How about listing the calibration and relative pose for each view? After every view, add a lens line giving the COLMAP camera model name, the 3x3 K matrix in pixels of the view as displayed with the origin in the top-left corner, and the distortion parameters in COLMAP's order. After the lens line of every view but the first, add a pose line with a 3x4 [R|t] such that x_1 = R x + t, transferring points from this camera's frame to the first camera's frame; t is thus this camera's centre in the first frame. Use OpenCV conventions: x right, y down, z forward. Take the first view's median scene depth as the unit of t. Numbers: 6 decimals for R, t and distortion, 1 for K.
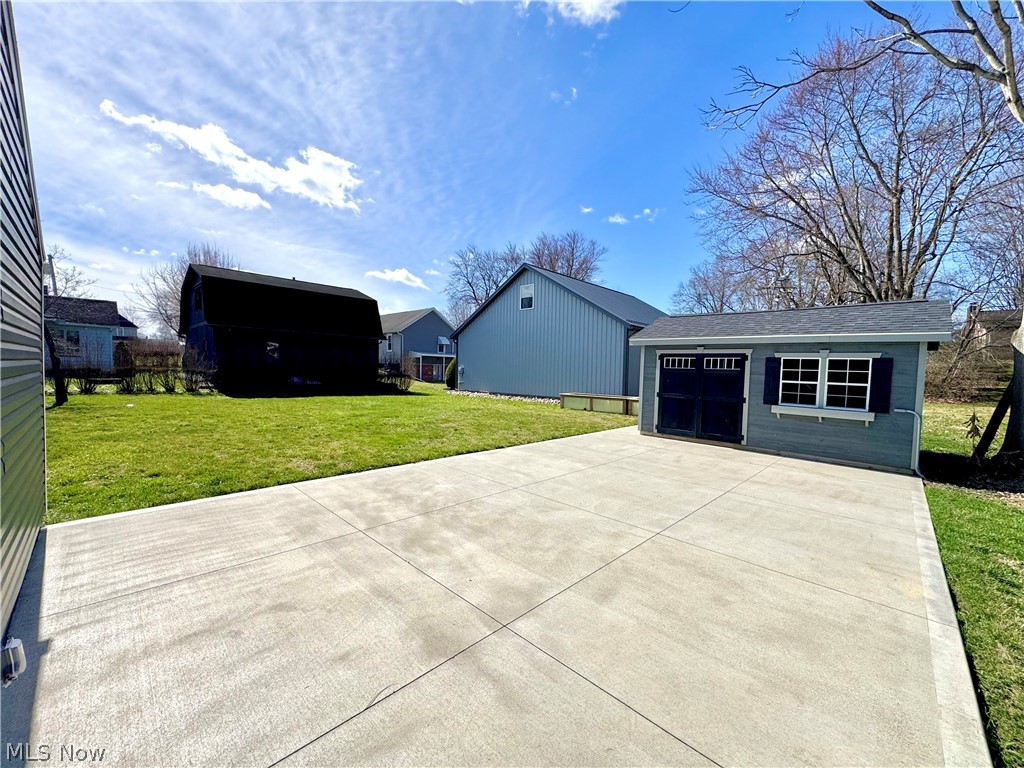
lens RADIAL K [[407.3, 0, 507.7], [0, 407.3, 384.9], [0, 0, 1]] dist [-0.003363, 0.000218]
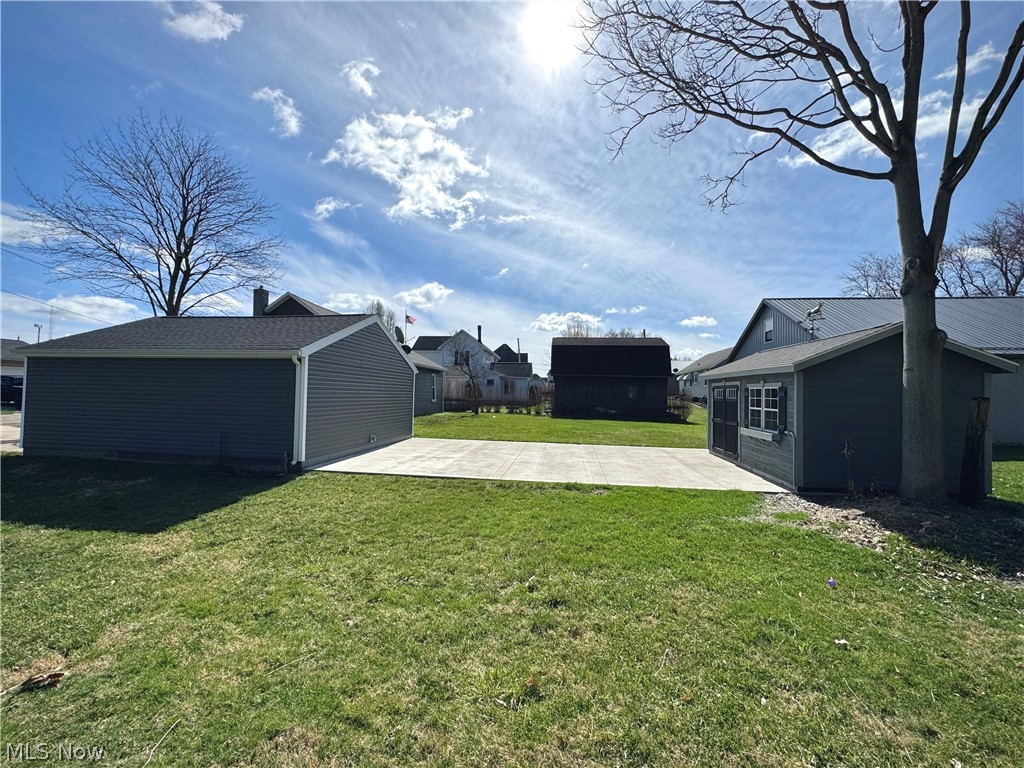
lens RADIAL K [[407.3, 0, 509.6], [0, 407.3, 382.7], [0, 0, 1]] dist [-0.003363, 0.000218]
pose [[0.608708, -0.032484, -0.792729, 1.195102], [-0.042133, 0.996428, -0.073183, 0.036787], [0.792275, 0.077947, 0.605165, -0.313969]]
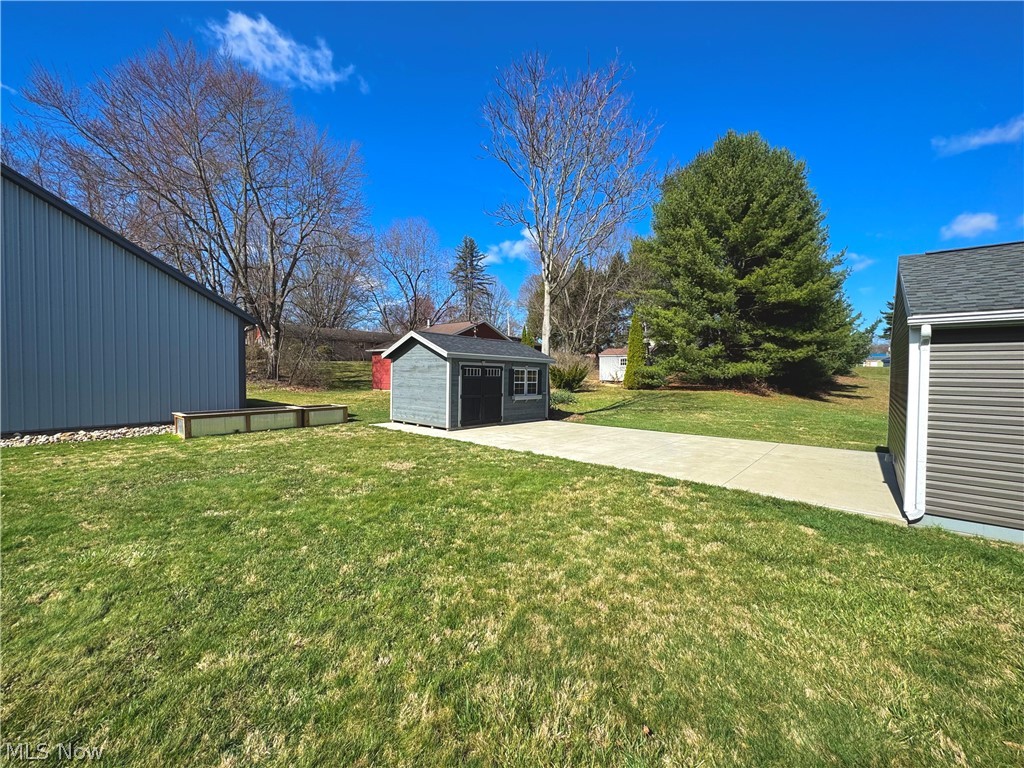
lens RADIAL K [[407.3, 0, 511.7], [0, 407.3, 385.8], [0, 0, 1]] dist [-0.003363, 0.000218]
pose [[-0.061893, -0.054865, 0.996574, -1.101609], [0.027841, 0.998005, 0.056673, -0.094664], [-0.997694, 0.031253, -0.060242, 1.110013]]
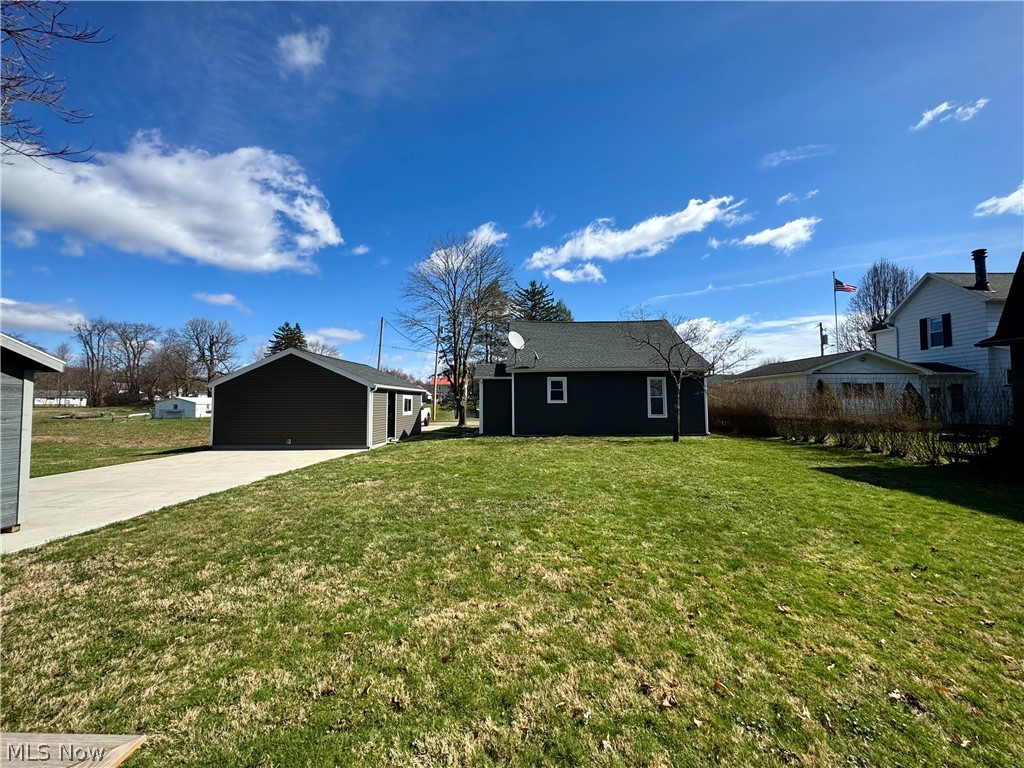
lens RADIAL K [[407.3, 0, 508.8], [0, 407.3, 390.8], [0, 0, 1]] dist [-0.003363, 0.000218]
pose [[-0.734500, -0.042174, -0.677297, 0.286800], [-0.042371, 0.998970, -0.016255, -0.110489], [0.677284, 0.016759, -0.735530, 2.326022]]
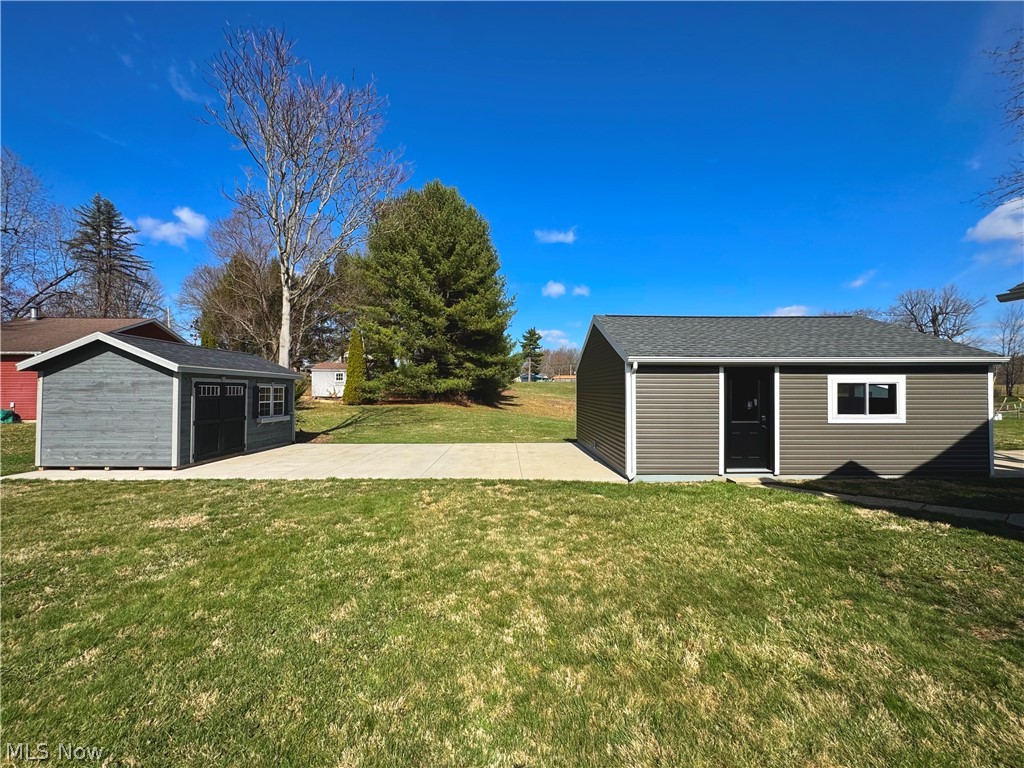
lens RADIAL K [[407.3, 0, 512.5], [0, 407.3, 385.8], [0, 0, 1]] dist [-0.003363, 0.000218]
pose [[-0.711706, -0.019018, 0.702219, -1.039674], [0.009488, 0.999282, 0.036680, -0.114325], [-0.702413, 0.032768, -0.711015, 1.397675]]
